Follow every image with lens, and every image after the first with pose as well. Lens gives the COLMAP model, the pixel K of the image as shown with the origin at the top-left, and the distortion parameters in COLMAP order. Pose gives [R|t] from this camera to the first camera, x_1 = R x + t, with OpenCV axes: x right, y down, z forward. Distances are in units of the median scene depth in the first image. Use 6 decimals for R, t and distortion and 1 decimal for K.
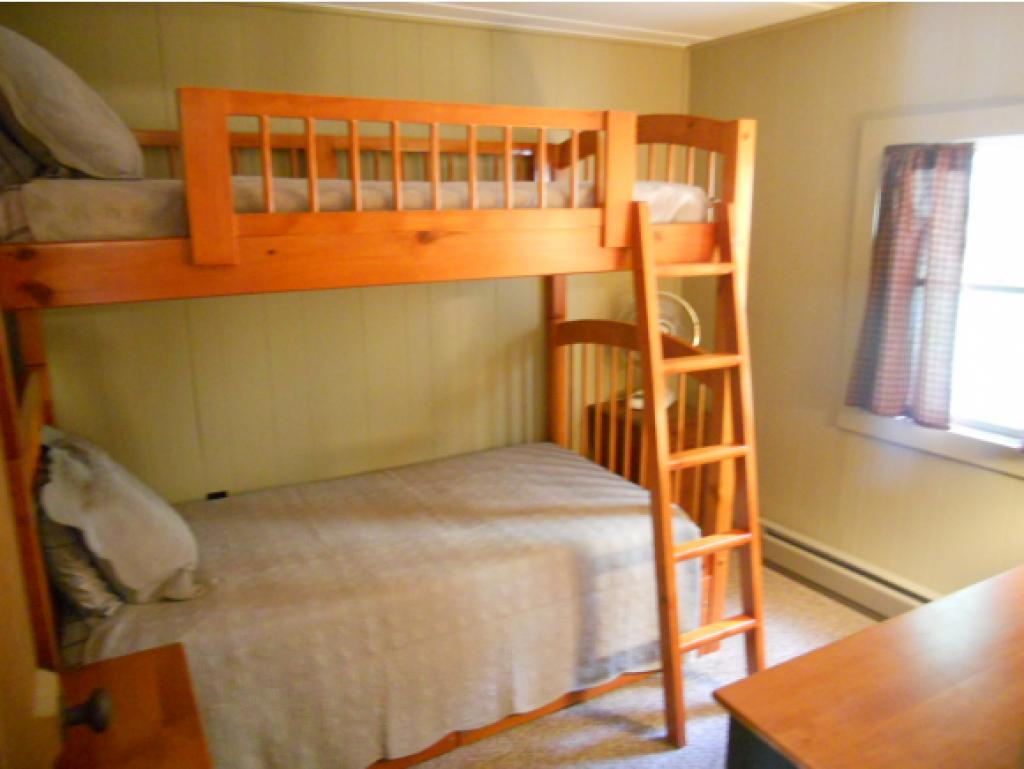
lens RADIAL K [[801.2, 0, 511.5], [0, 801.2, 384.2], [0, 0, 1]] dist [-0.041692, 0.000292]
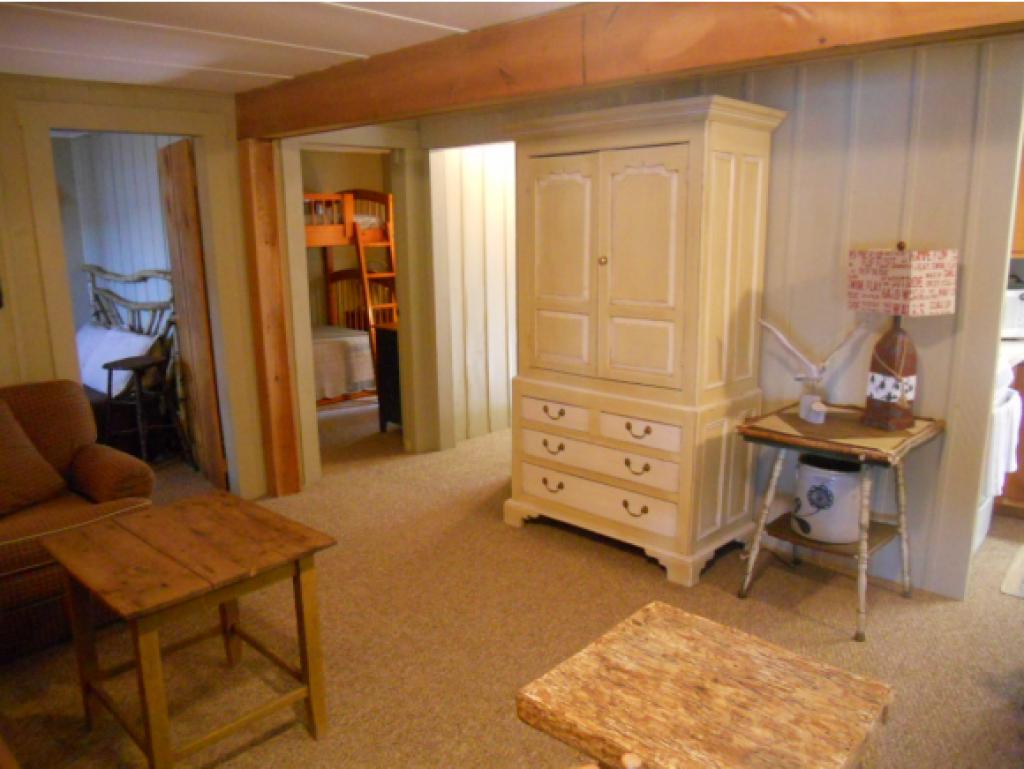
lens RADIAL K [[801.2, 0, 510.4], [0, 801.2, 385.8], [0, 0, 1]] dist [-0.041692, 0.000292]
pose [[0.957600, -0.067687, 0.280036, -0.156510], [0.068334, 0.997635, 0.007466, 0.378621], [-0.279879, 0.011987, 0.959961, -1.917585]]
